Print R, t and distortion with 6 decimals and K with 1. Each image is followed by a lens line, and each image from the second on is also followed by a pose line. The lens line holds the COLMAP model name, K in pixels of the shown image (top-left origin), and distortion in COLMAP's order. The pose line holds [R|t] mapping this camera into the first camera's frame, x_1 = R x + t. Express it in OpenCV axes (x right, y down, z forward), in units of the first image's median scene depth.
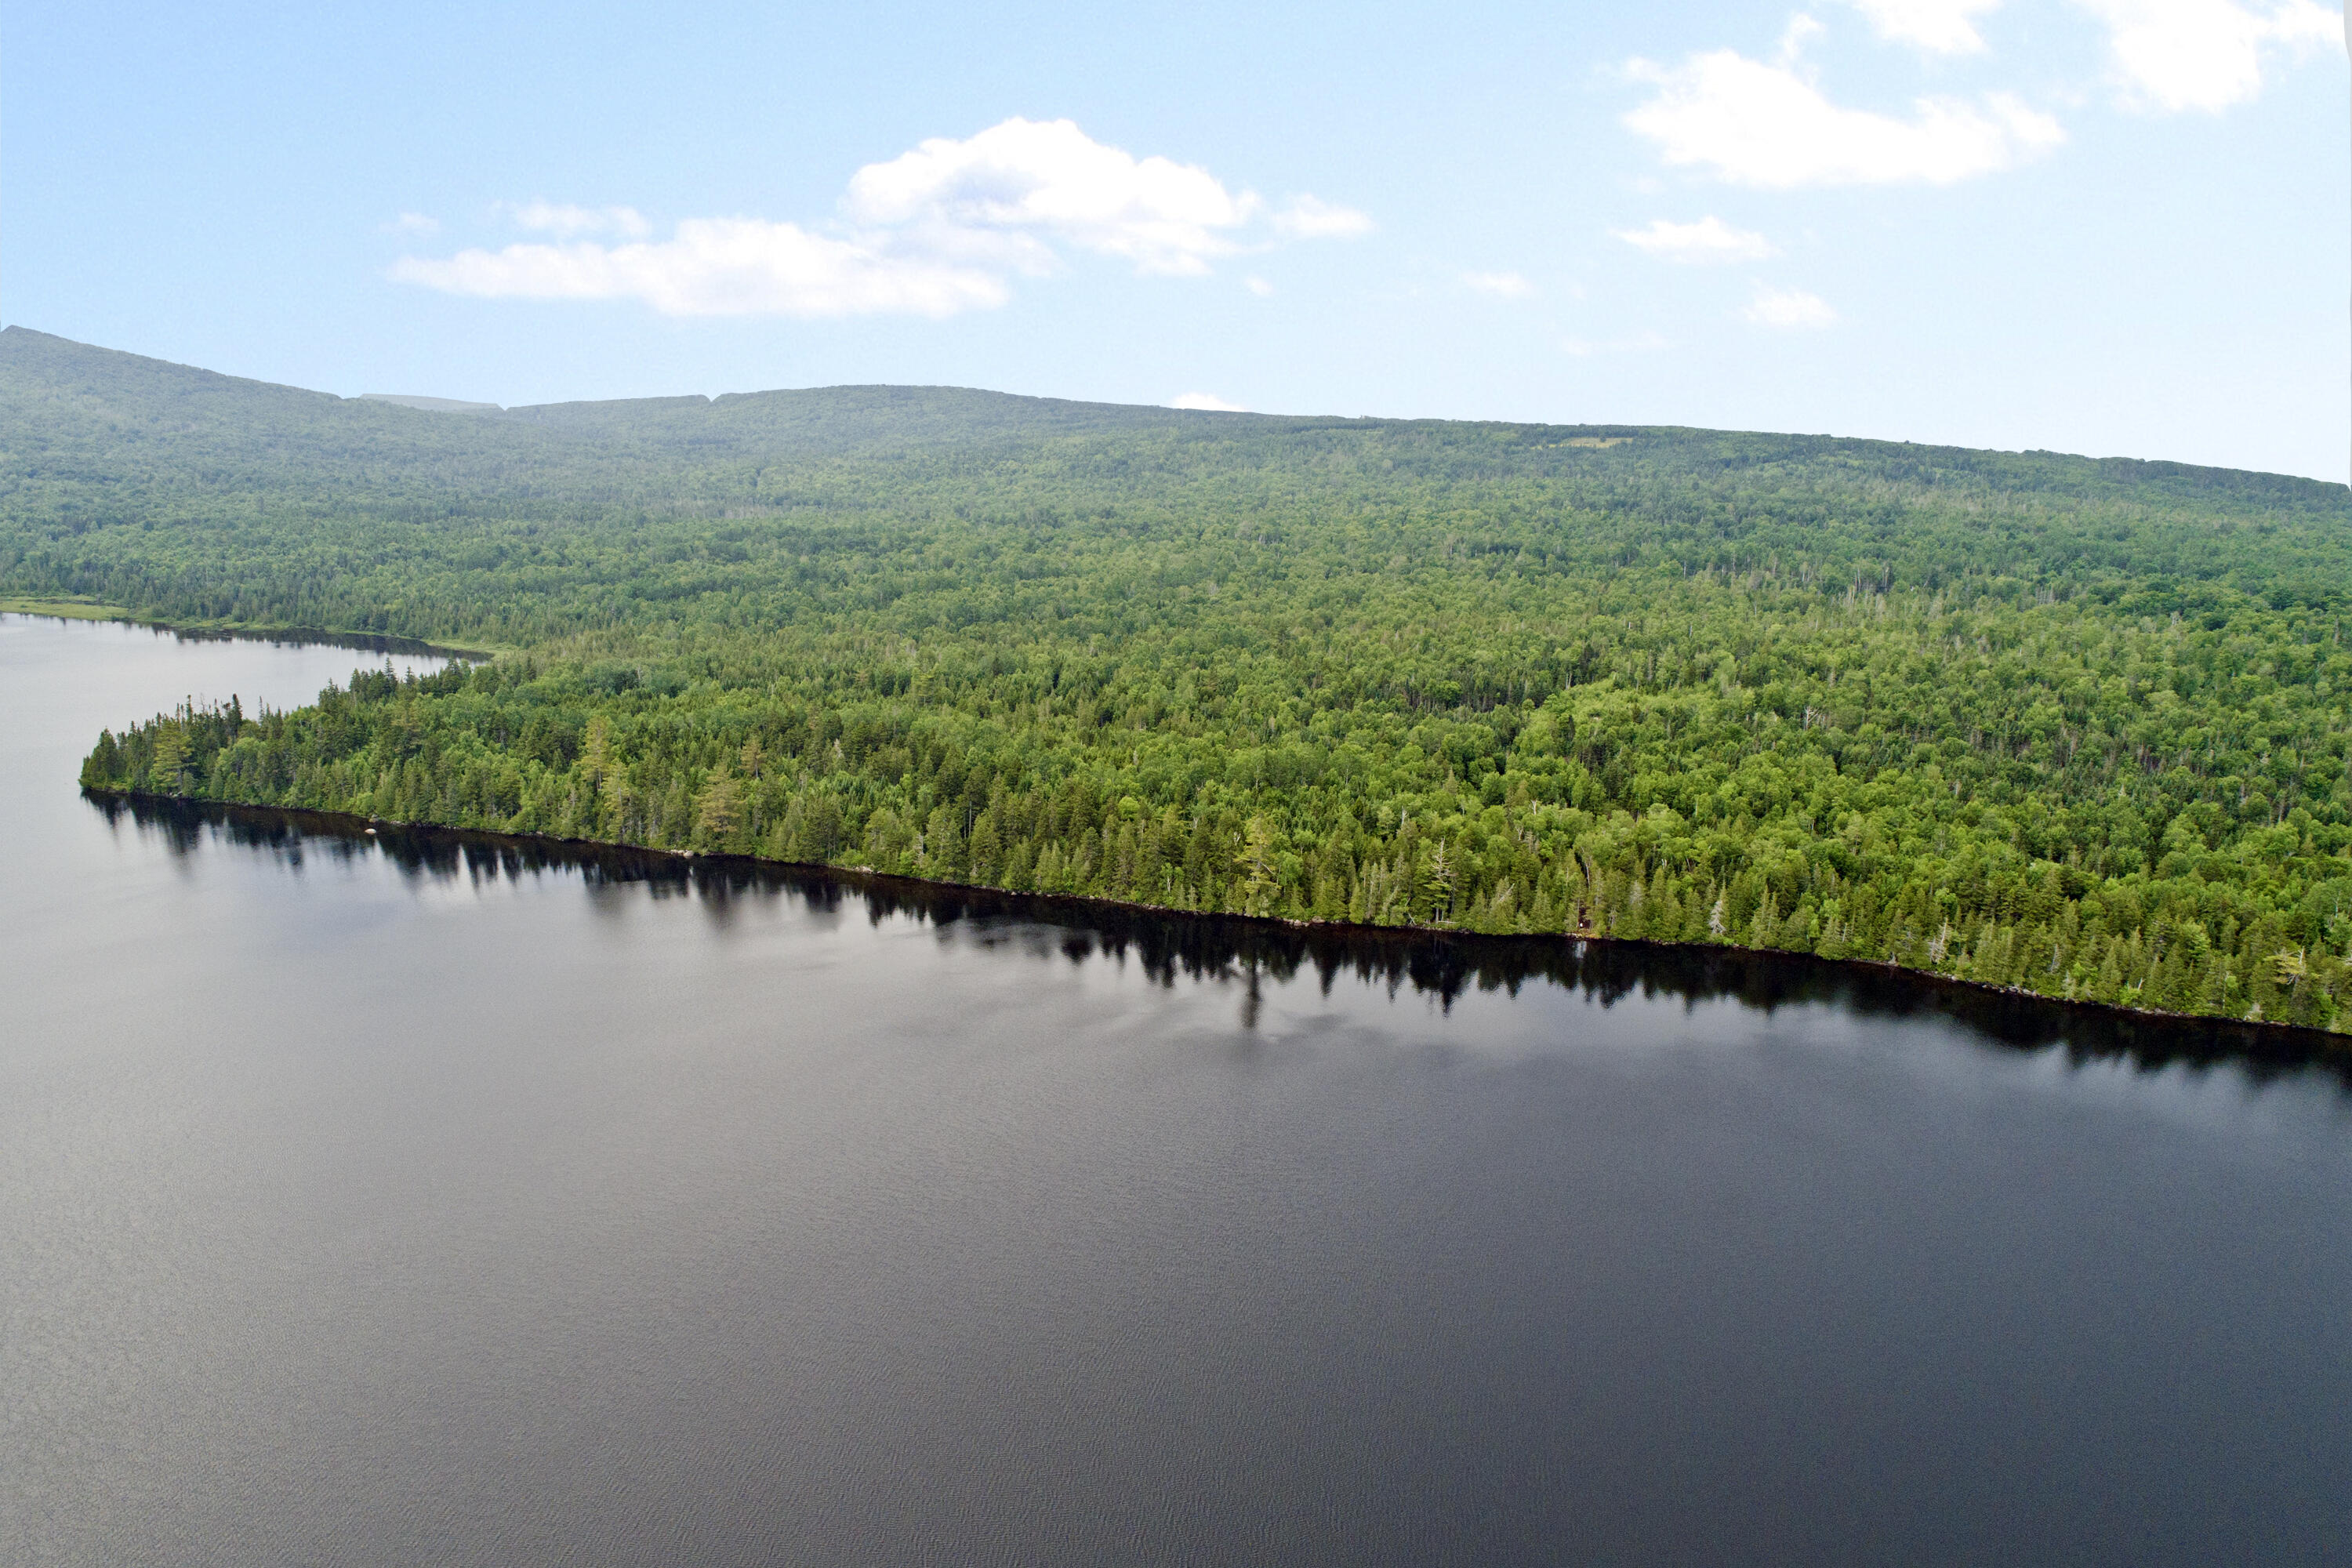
lens RADIAL K [[1756.3, 0, 1171.9], [0, 1756.3, 783.3], [0, 0, 1]] dist [-0.012001, -0.002482]
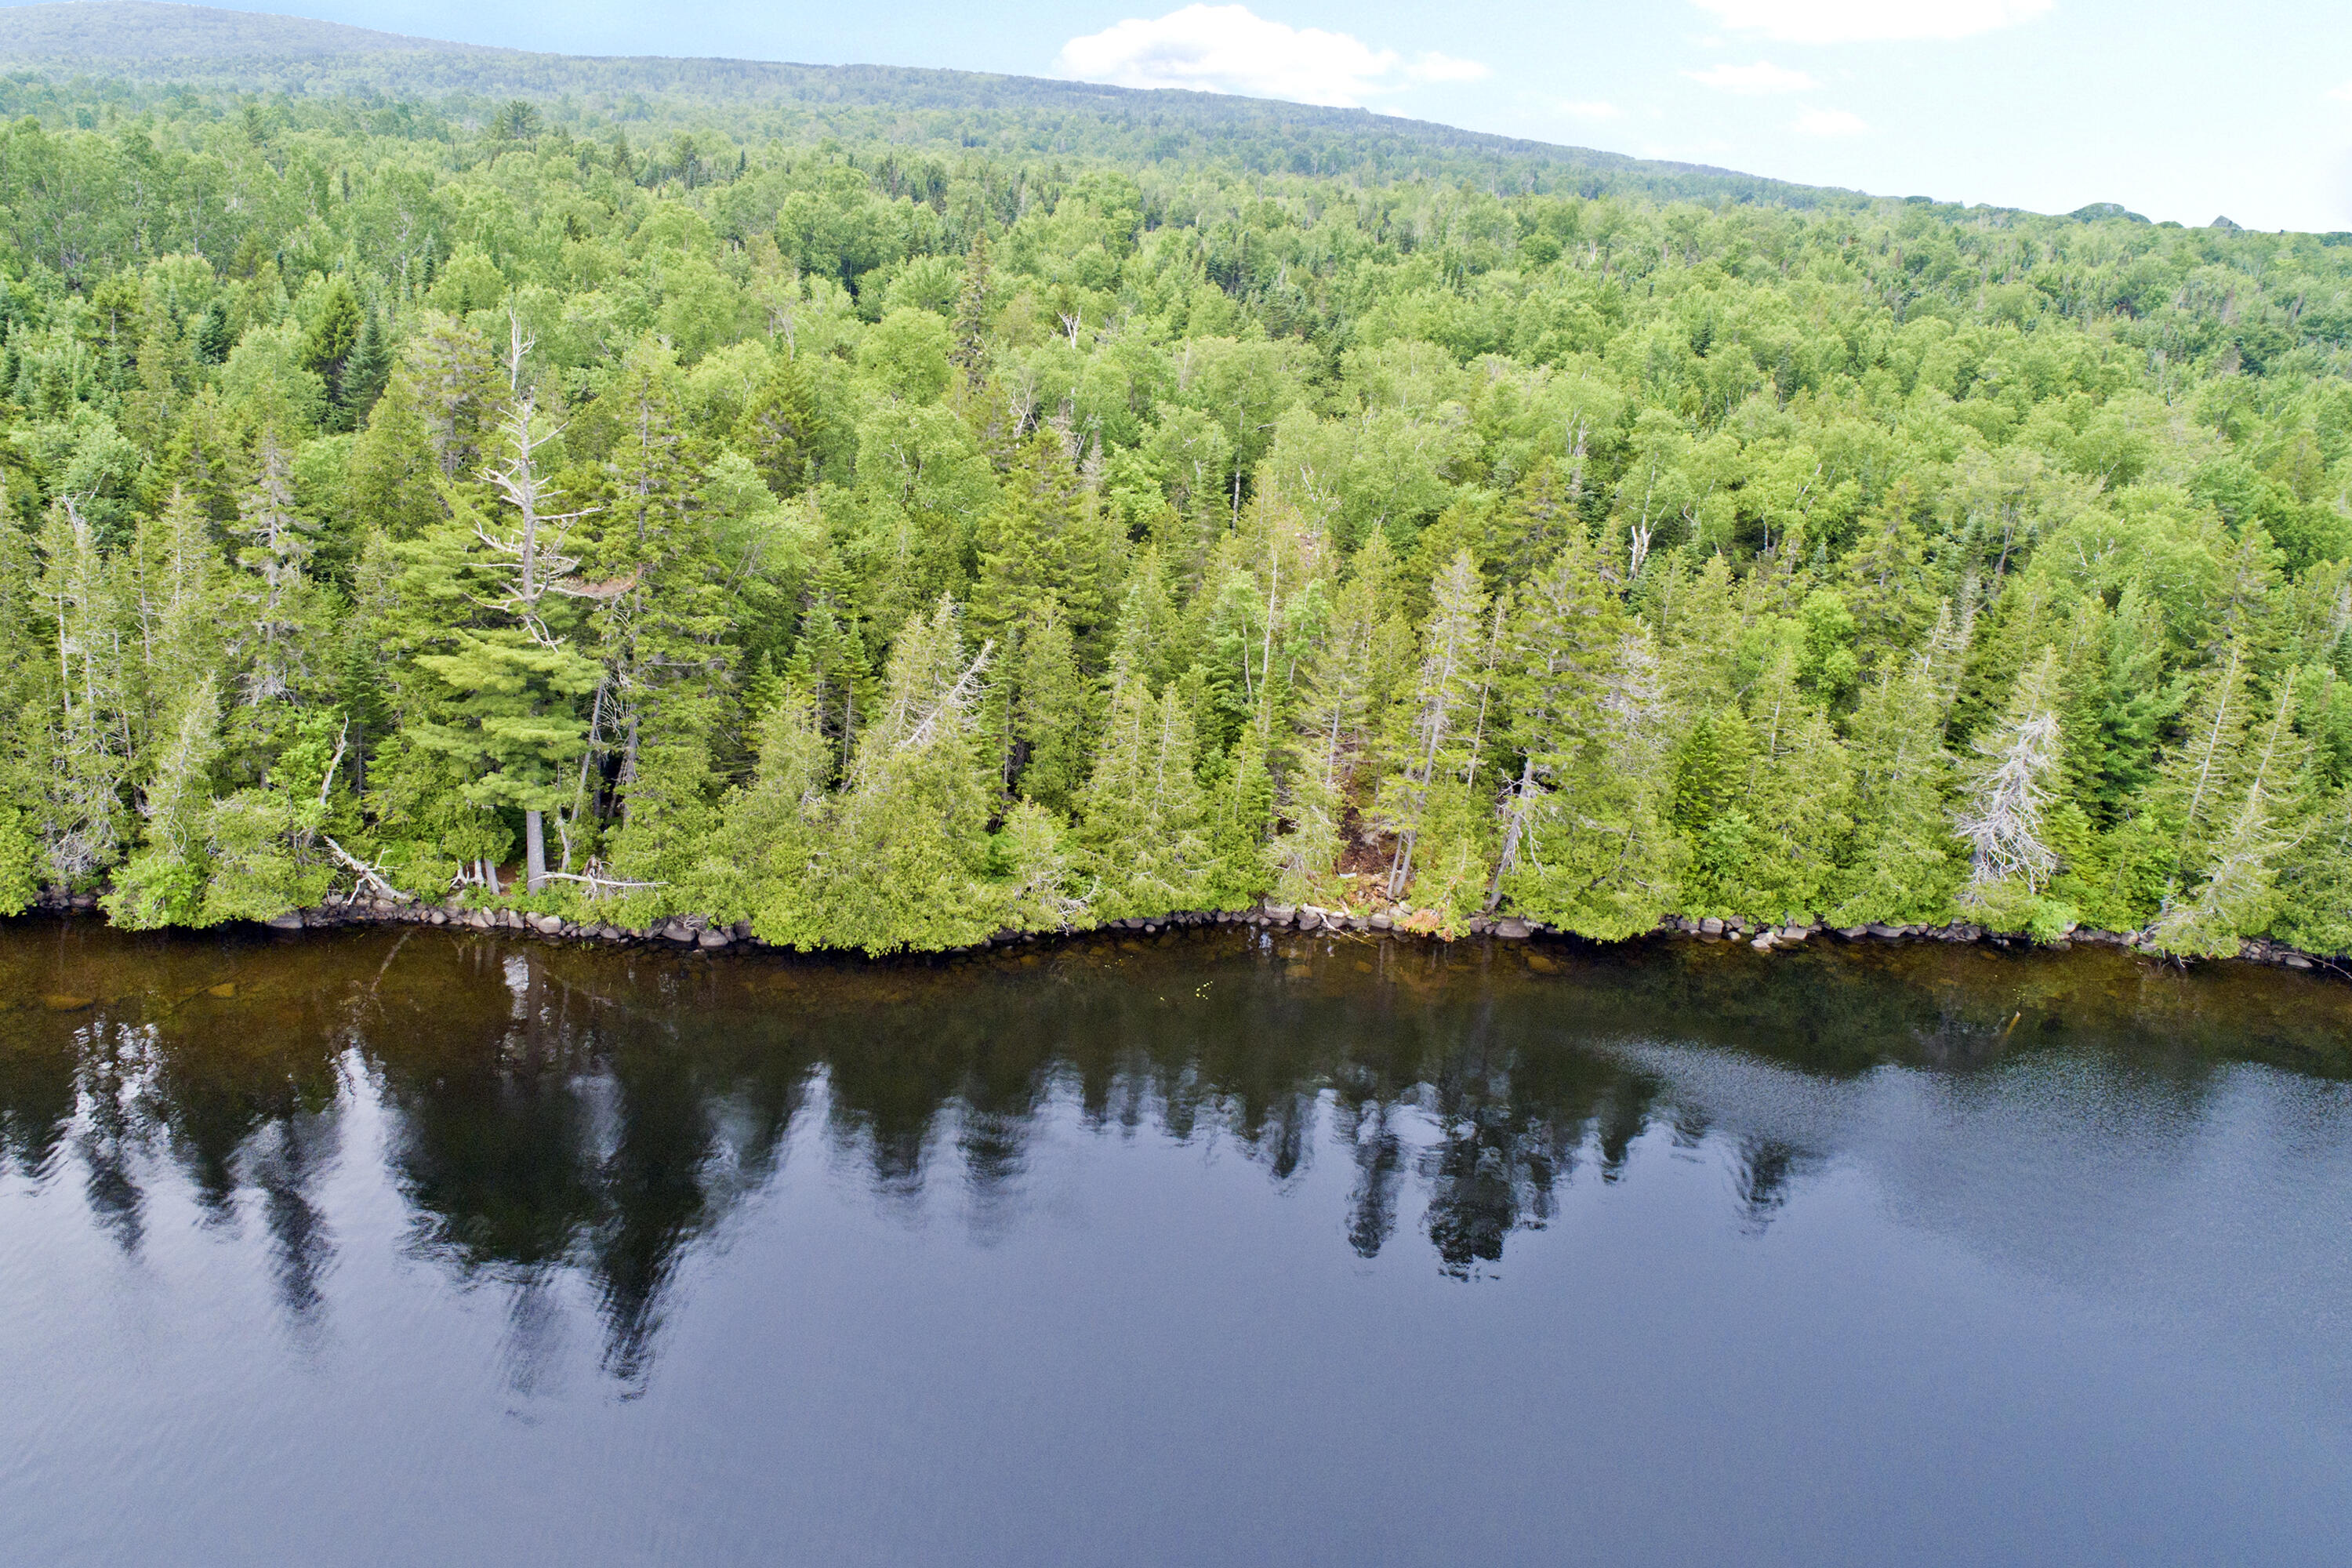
lens RADIAL K [[1789.1, 0, 1160.2], [0, 1789.1, 778.2], [0, 0, 1]] dist [-0.004325, 0.002600]
pose [[0.961237, -0.034146, 0.273600, 0.126467], [-0.002031, 0.991398, 0.130865, 0.036879], [-0.275715, -0.126348, 0.952899, 0.643399]]
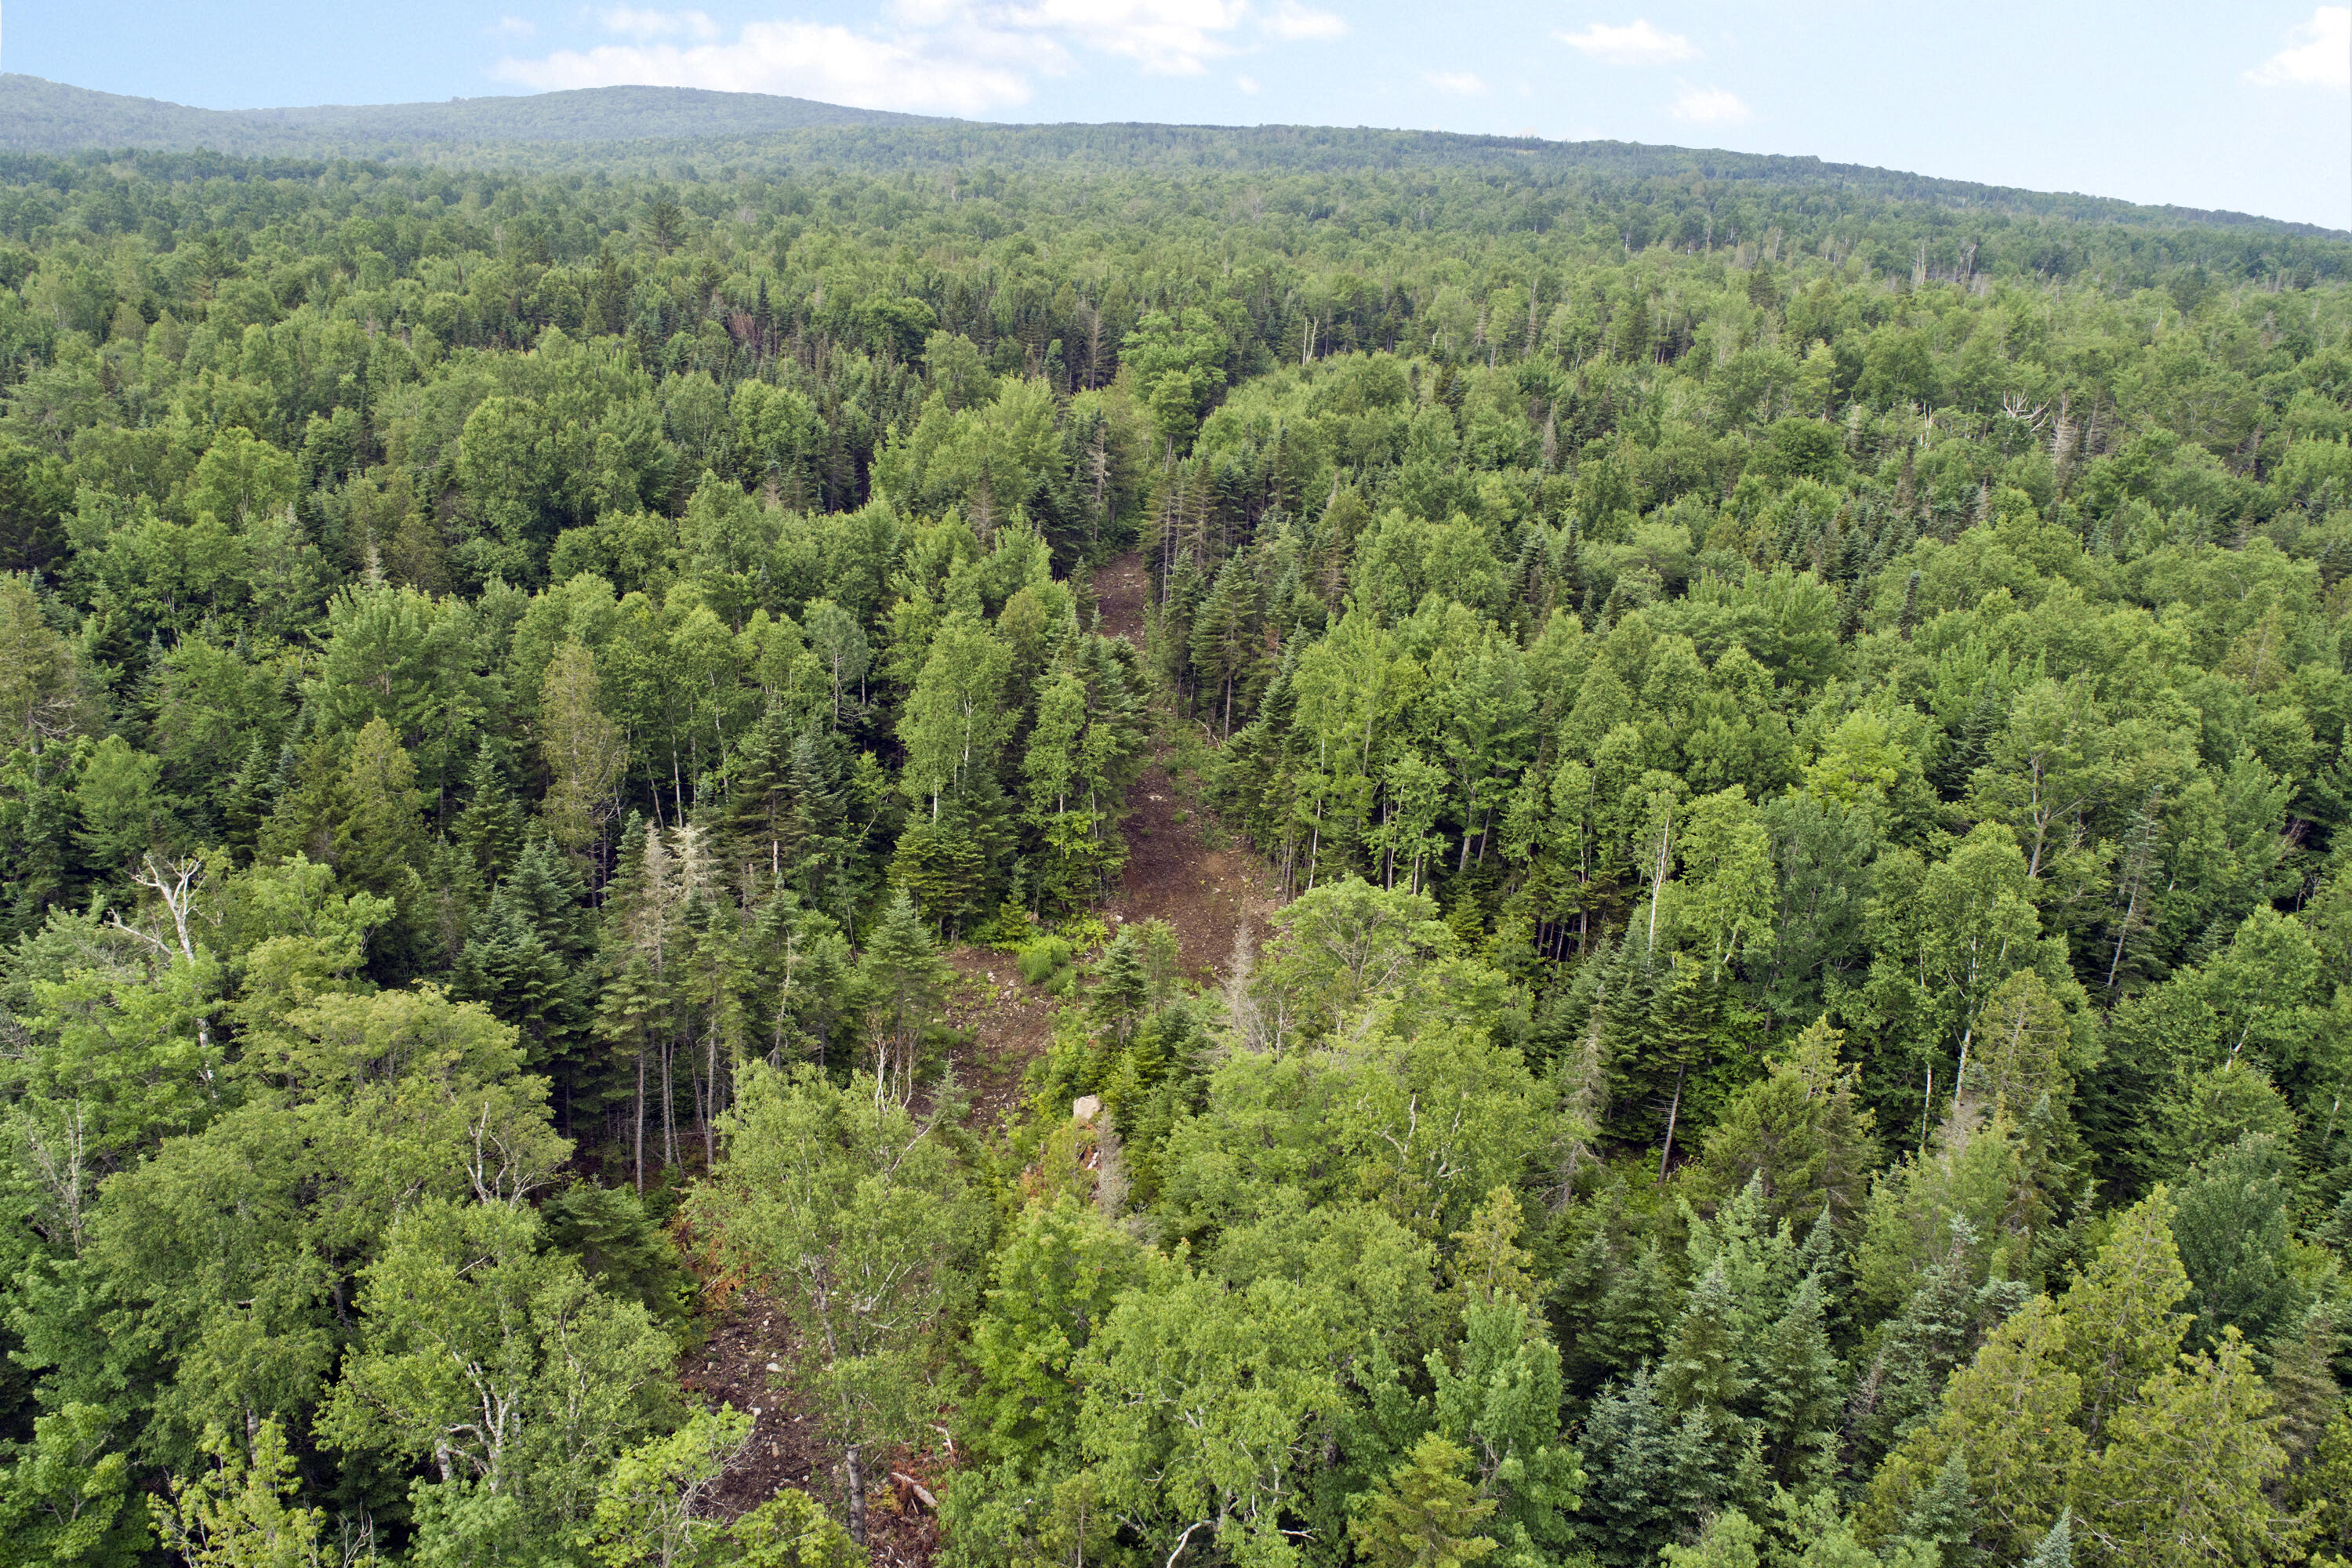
lens RADIAL K [[1789.1, 0, 1187.4], [0, 1789.1, 786.0], [0, 0, 1]] dist [-0.004325, 0.002600]
pose [[0.998131, 0.023321, 0.056482, 0.225982], [-0.029606, 0.993139, 0.113132, -0.008166], [-0.053456, -0.114593, 0.991973, 0.768211]]
